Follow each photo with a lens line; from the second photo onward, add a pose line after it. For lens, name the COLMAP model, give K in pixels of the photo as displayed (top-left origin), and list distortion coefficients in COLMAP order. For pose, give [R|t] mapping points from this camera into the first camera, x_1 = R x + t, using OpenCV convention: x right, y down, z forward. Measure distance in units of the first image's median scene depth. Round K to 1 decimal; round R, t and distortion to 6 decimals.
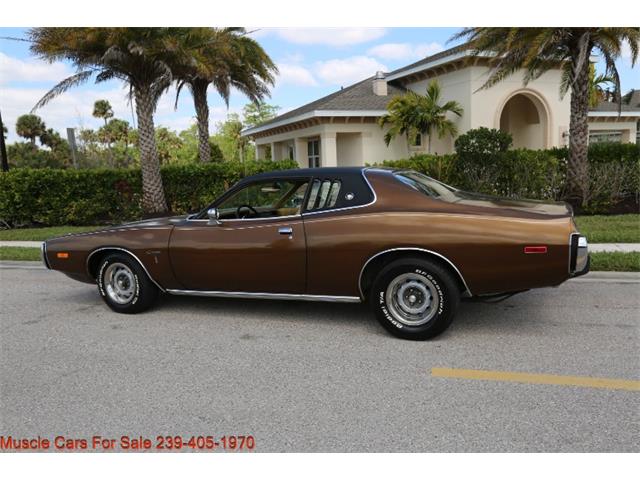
lens RADIAL K [[527.6, 0, 317.7], [0, 527.6, 231.7], [0, 0, 1]] dist [-0.037615, 0.048914]
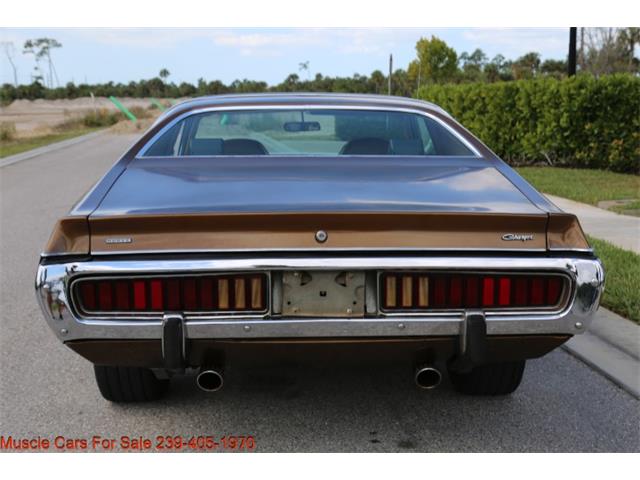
lens RADIAL K [[882.0, 0, 332.3], [0, 882.0, 235.8], [0, 0, 1]] dist [0.179954, 0.000000]
pose [[0.436545, 0.169470, -0.883577, 0.305988], [-0.113408, 0.984631, 0.132821, -0.034398], [0.892506, 0.042222, 0.449054, 0.205207]]
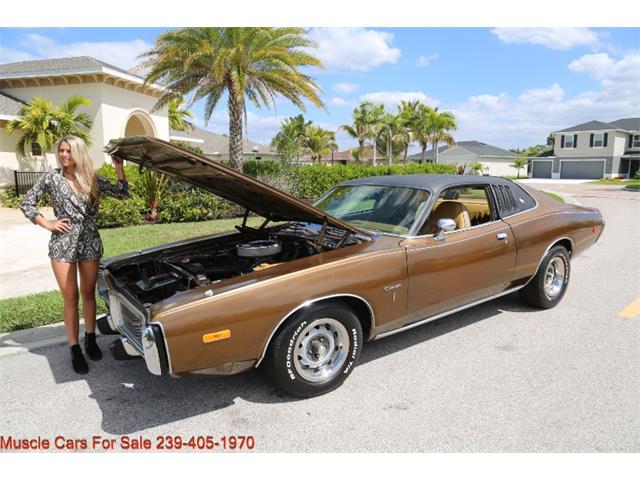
lens RADIAL K [[435.3, 0, 312.1], [0, 435.3, 236.6], [0, 0, 1]] dist [-0.087535, 0.027401]
pose [[0.550587, -0.096190, 0.829217, -0.275072], [0.087413, 0.994521, 0.057324, -0.023750], [-0.830188, 0.040922, 0.555979, 0.243476]]
